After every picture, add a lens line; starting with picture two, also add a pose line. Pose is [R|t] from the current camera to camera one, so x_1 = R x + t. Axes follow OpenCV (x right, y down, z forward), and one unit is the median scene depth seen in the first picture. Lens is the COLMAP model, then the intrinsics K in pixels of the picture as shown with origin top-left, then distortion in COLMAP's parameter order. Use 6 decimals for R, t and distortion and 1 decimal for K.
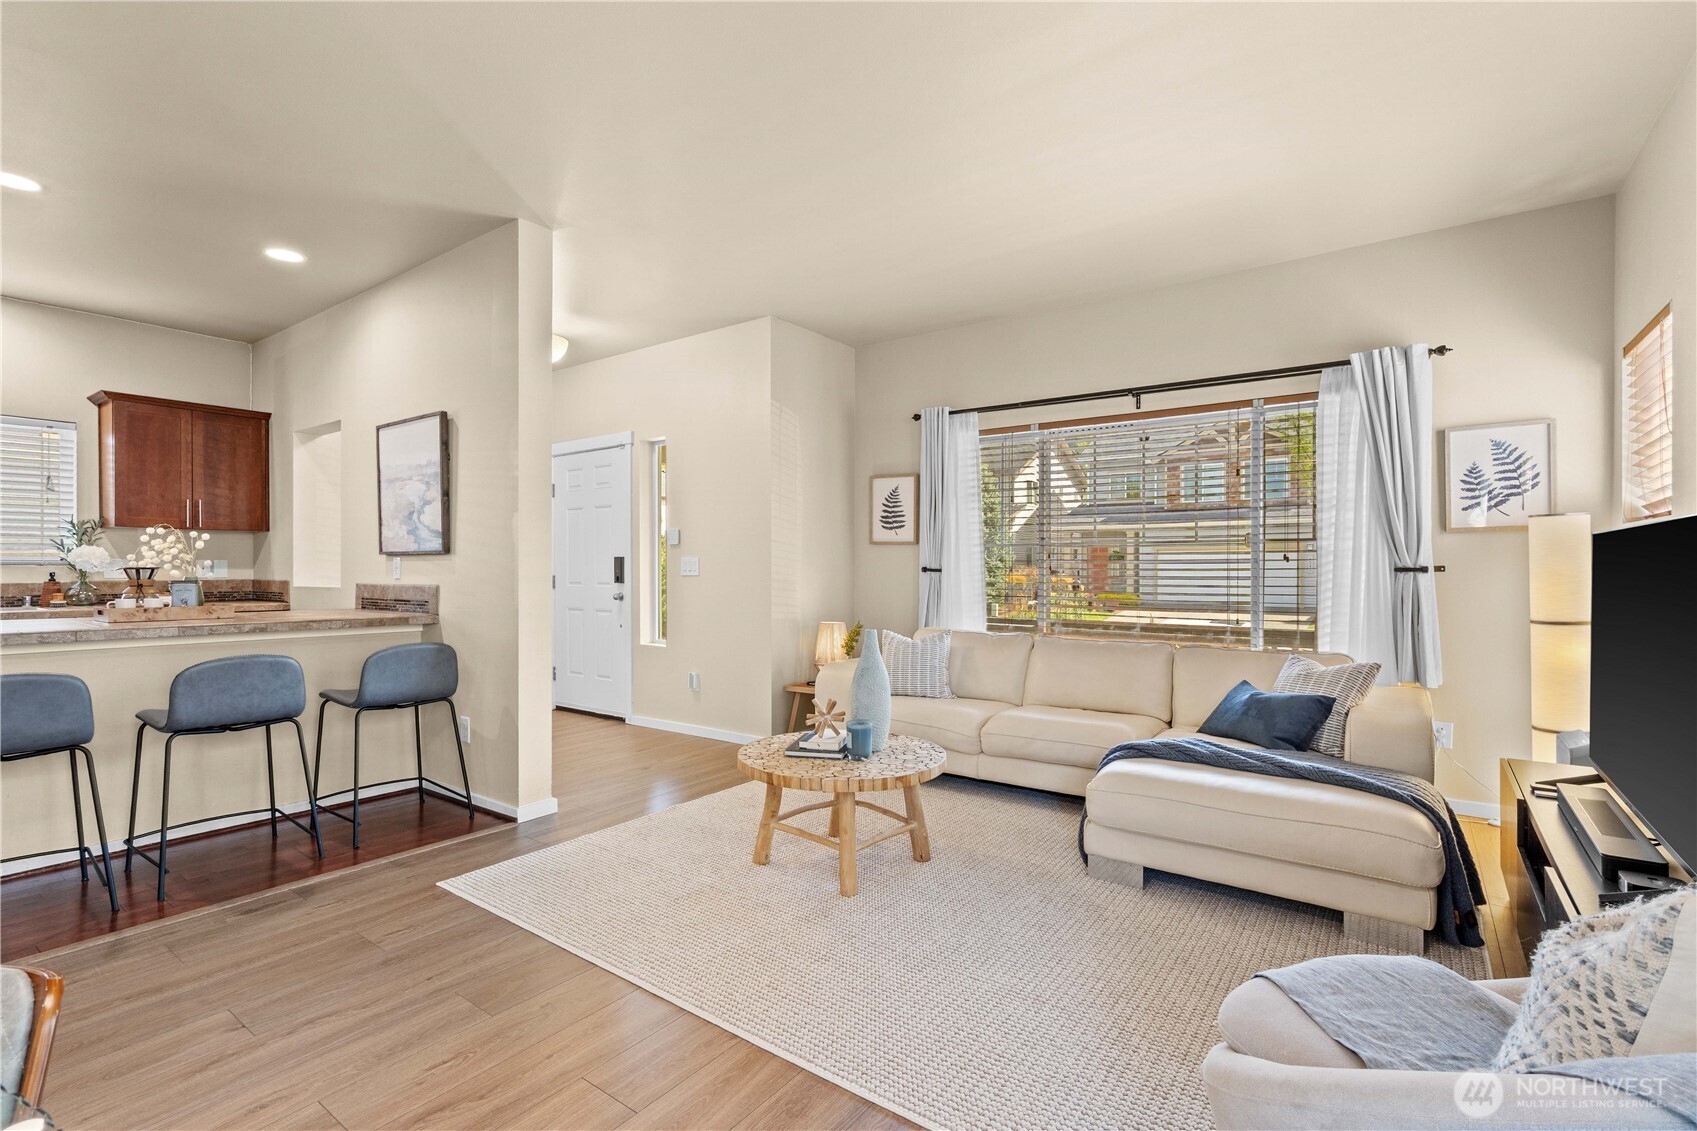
lens RADIAL K [[776.3, 0, 837.1], [0, 776.3, 569.5], [0, 0, 1]] dist [-0.001288, -0.000066]
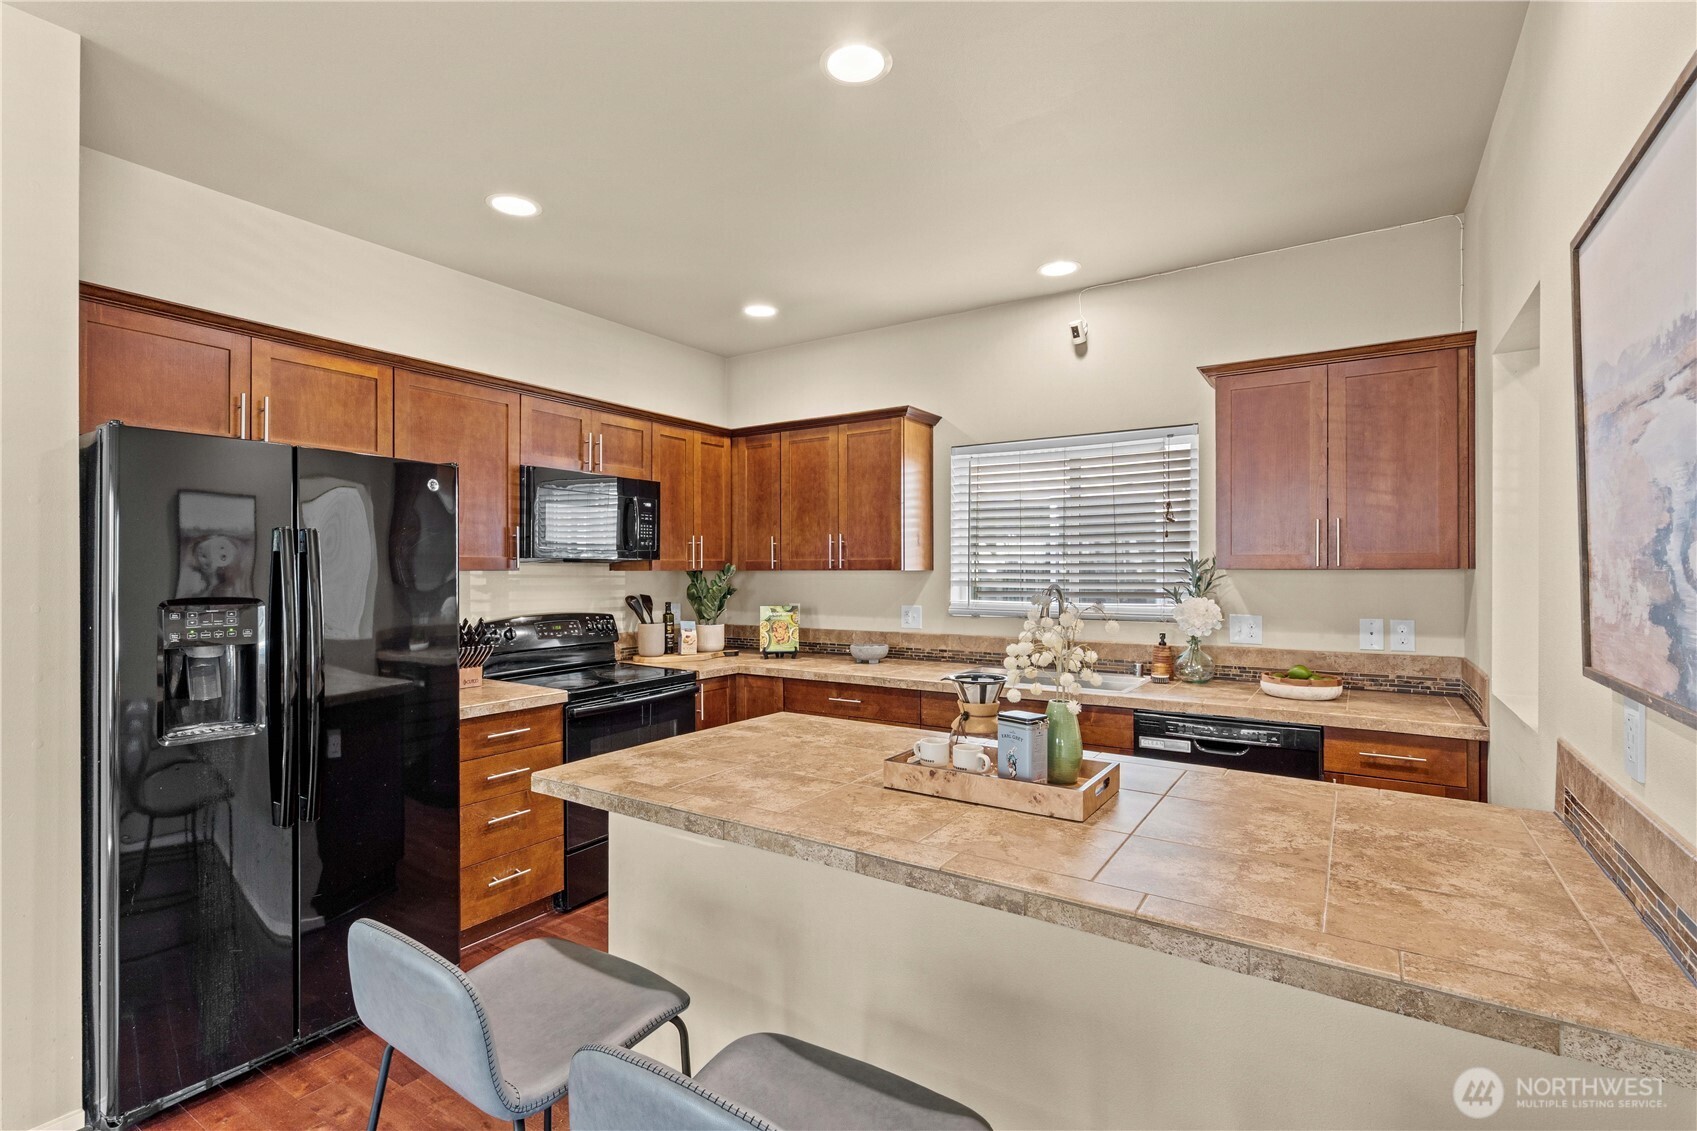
lens RADIAL K [[776.3, 0, 827.4], [0, 776.3, 572.5], [0, 0, 1]] dist [-0.001288, -0.000066]
pose [[0.036582, 0.003069, -0.999326, -0.284897], [-0.005295, 0.999982, 0.002877, -0.052808], [0.999317, 0.005186, 0.036598, 0.646425]]
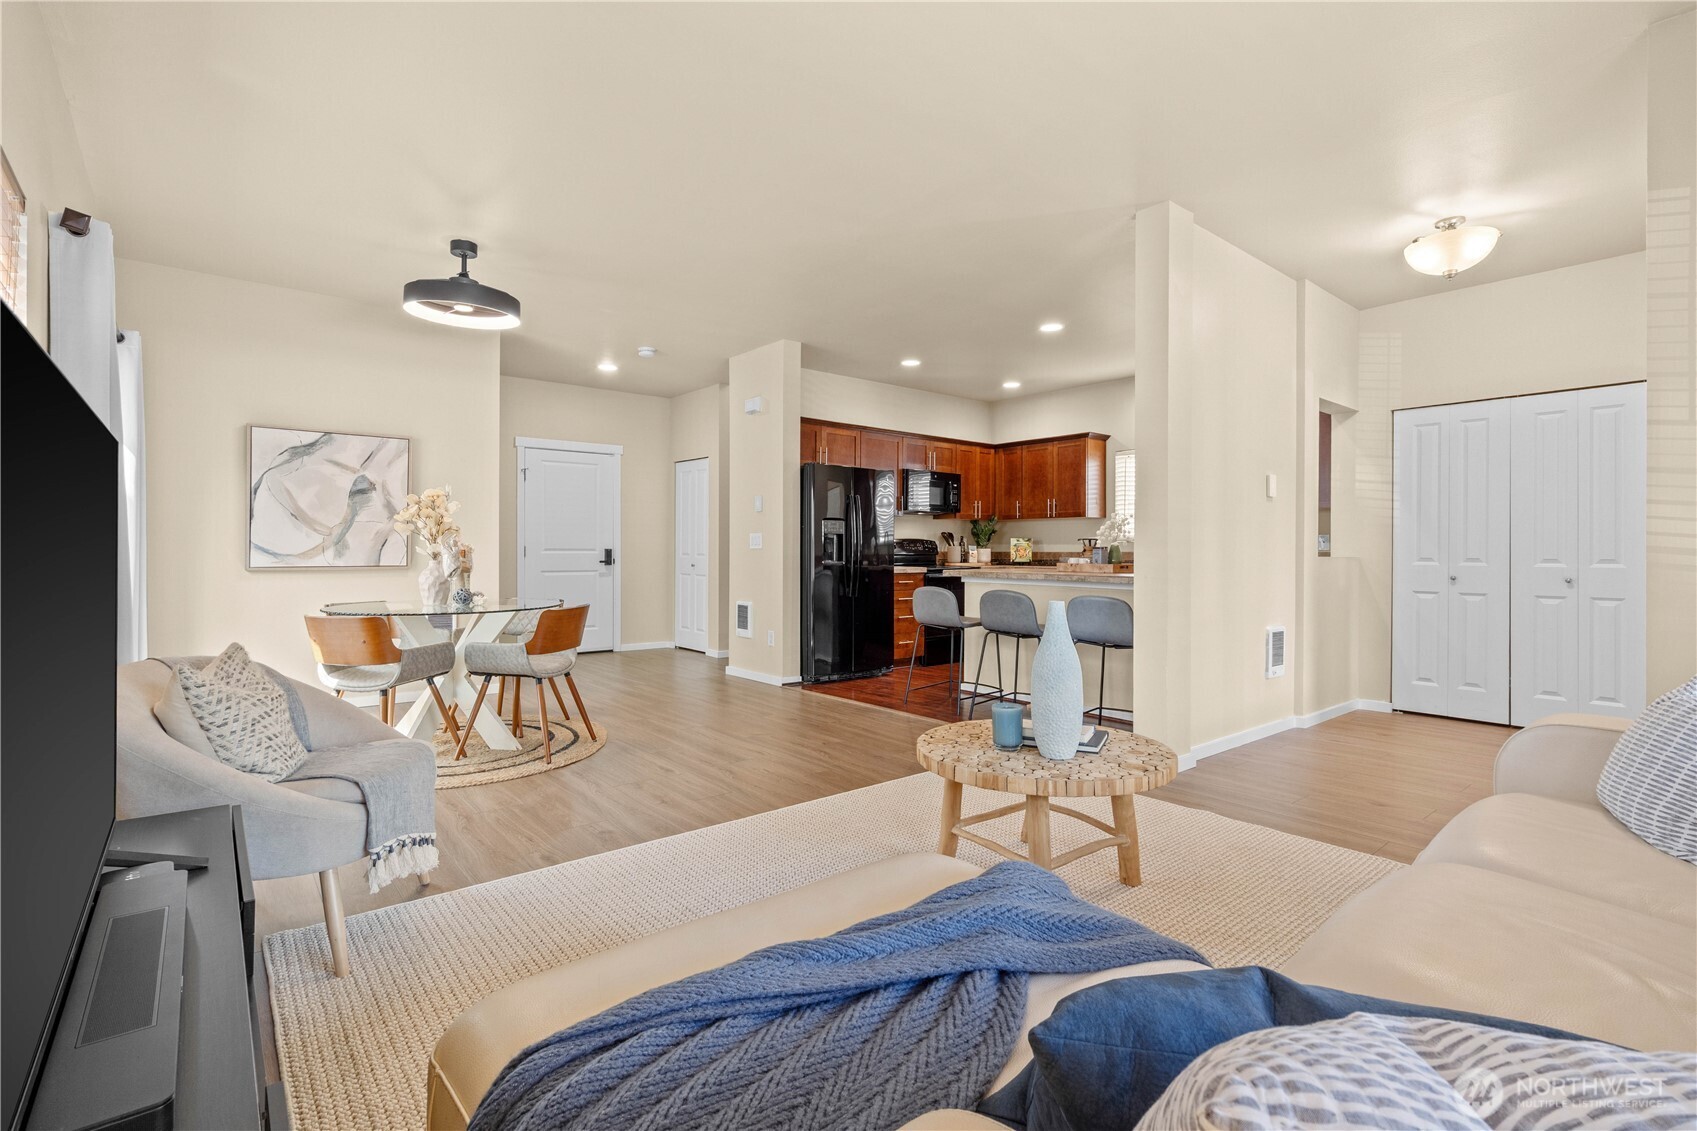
lens RADIAL K [[776.3, 0, 855.8], [0, 776.3, 548.9], [0, 0, 1]] dist [-0.001288, -0.000066]
pose [[-0.228167, -0.003613, -0.973615, 0.563213], [-0.008680, 0.999961, -0.001677, 0.020274], [0.973583, 0.008068, -0.228189, 0.659421]]
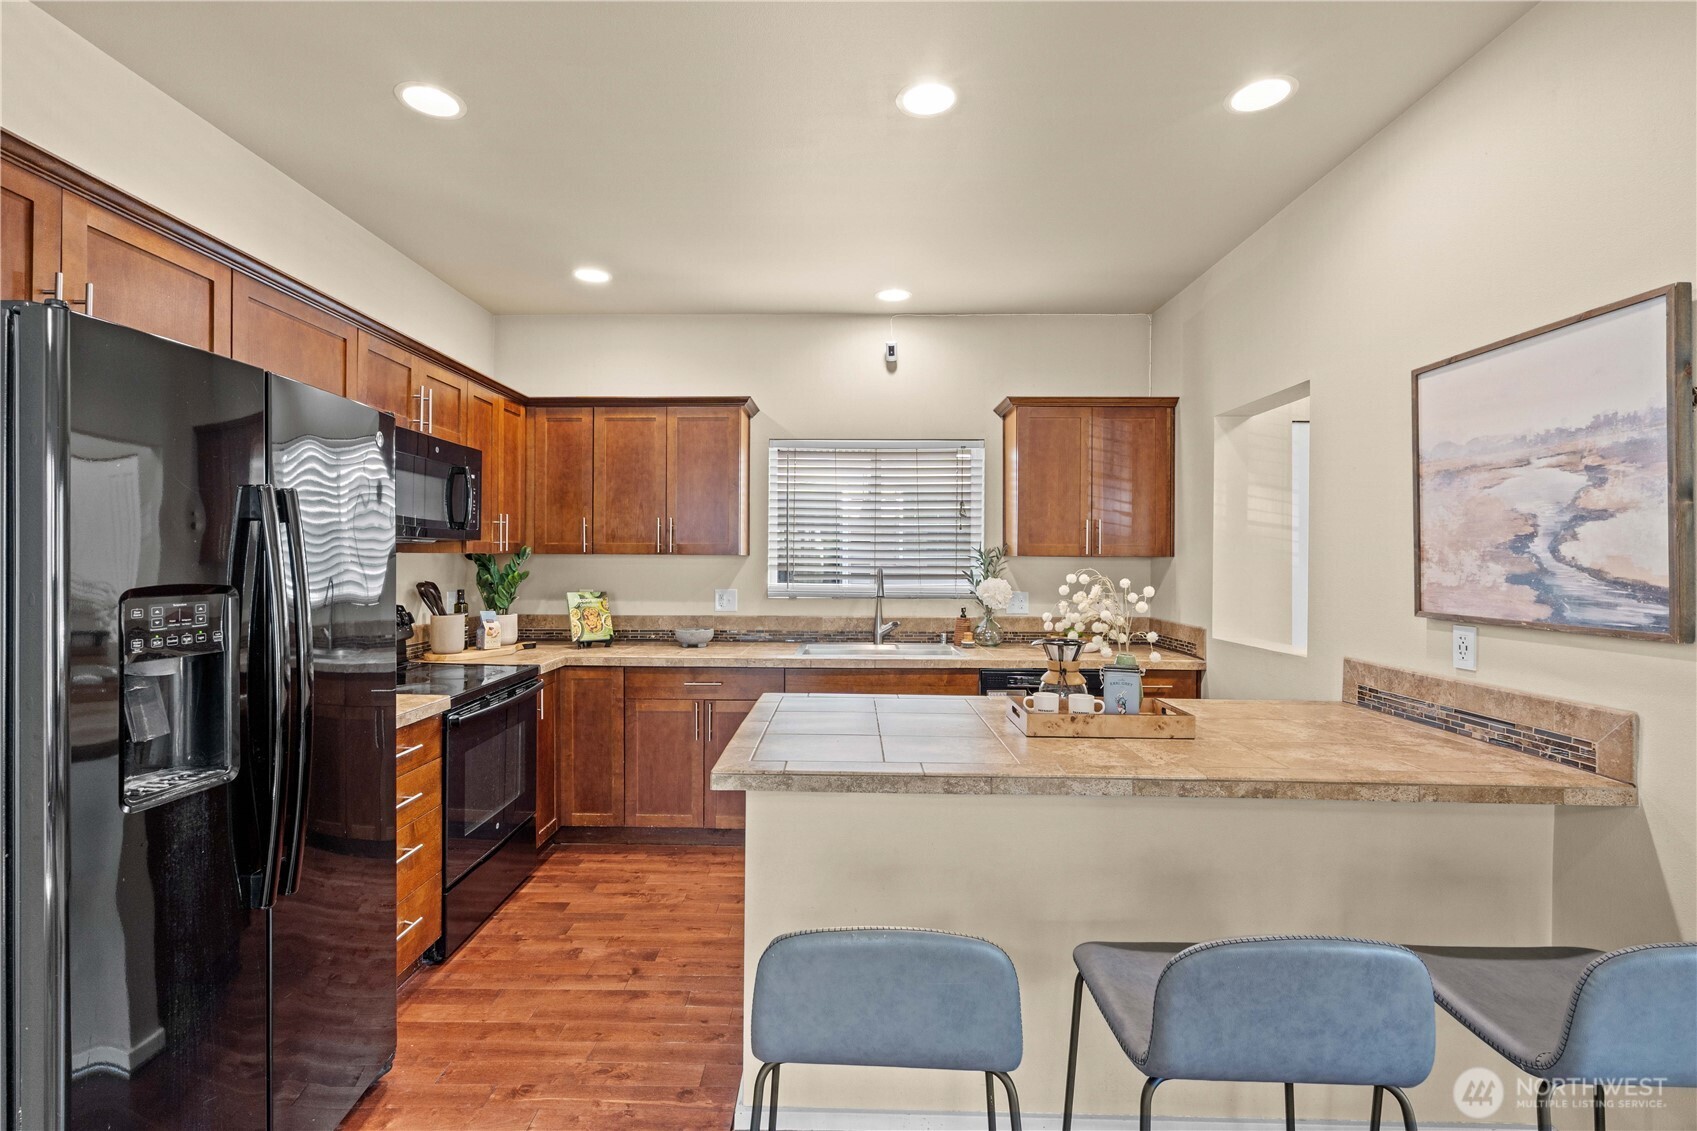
lens RADIAL K [[776.3, 0, 815.2], [0, 776.3, 556.3], [0, 0, 1]] dist [-0.001288, -0.000066]
pose [[0.556384, 0.002272, -0.830922, -0.353760], [-0.011812, 0.999917, -0.005174, -0.048186], [0.830841, 0.012693, 0.556365, 0.349234]]
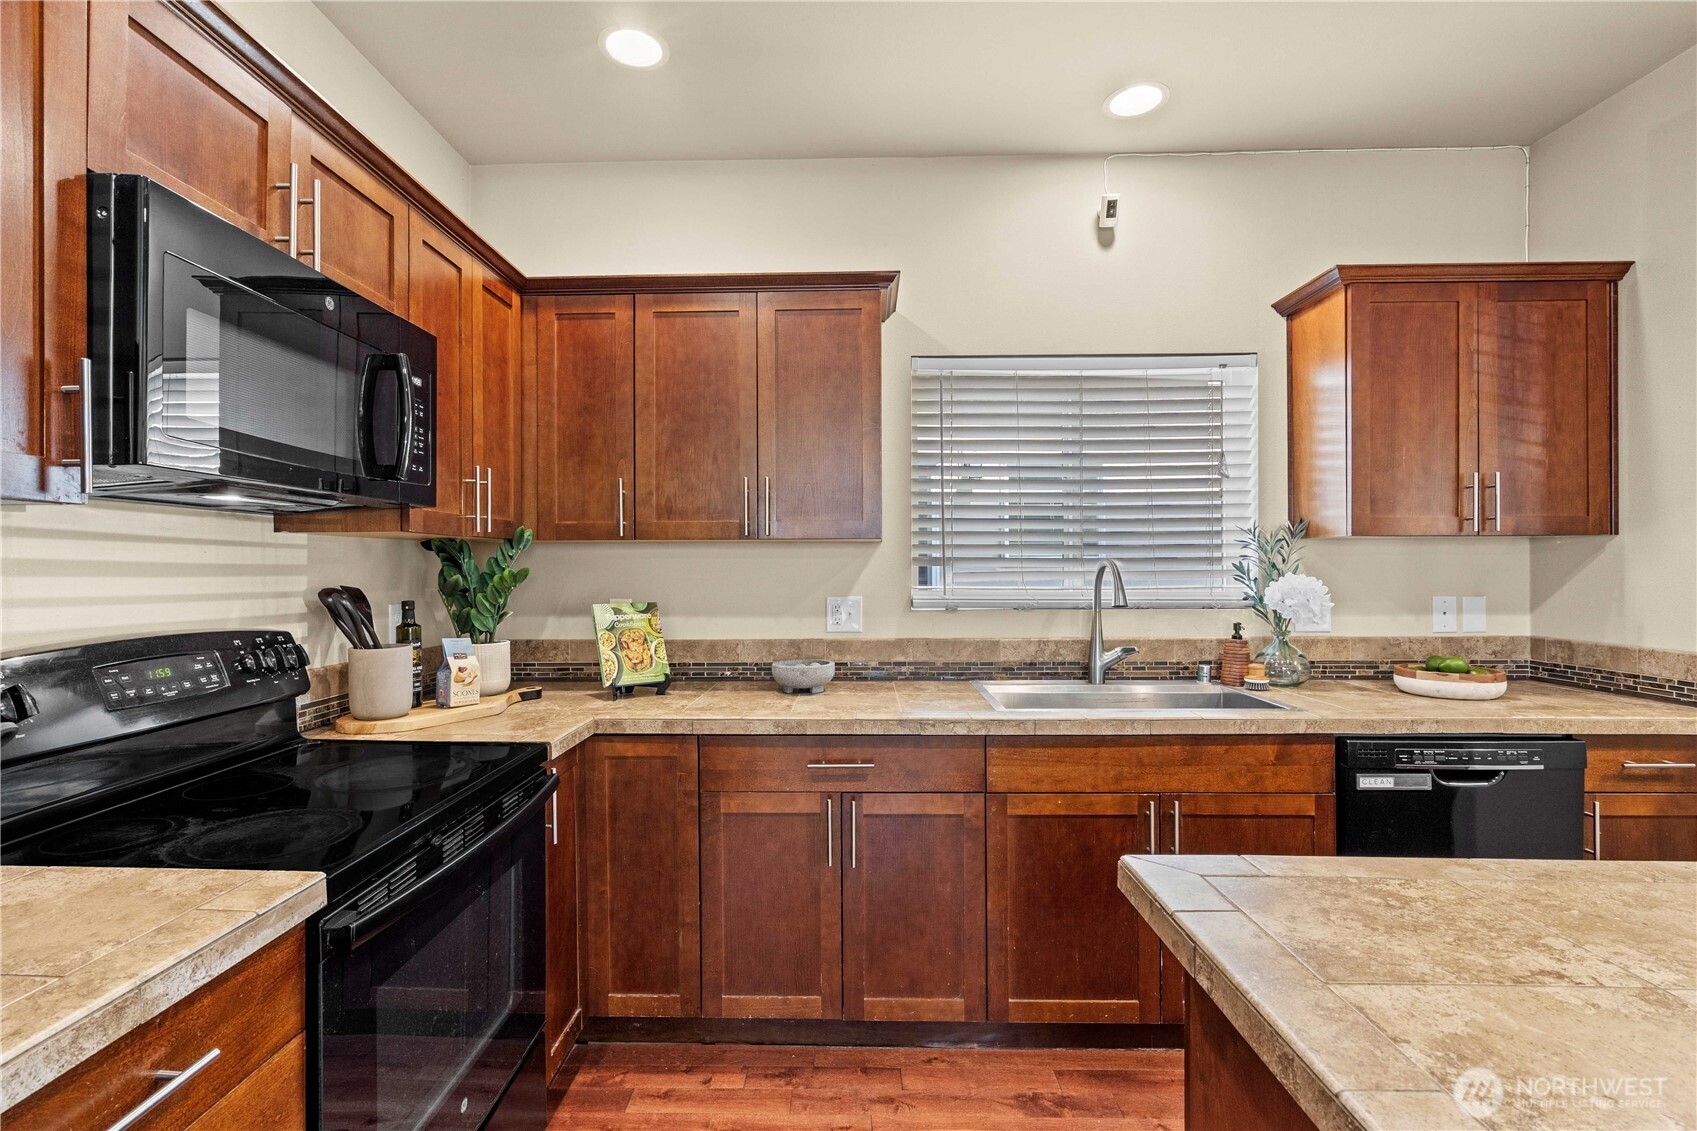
lens RADIAL K [[776.3, 0, 821.6], [0, 776.3, 563.2], [0, 0, 1]] dist [-0.001288, -0.000066]
pose [[0.561126, -0.005142, -0.827715, -0.710827], [-0.002631, 0.999965, -0.007995, -0.032686], [0.827726, 0.006664, 0.561092, 0.436666]]
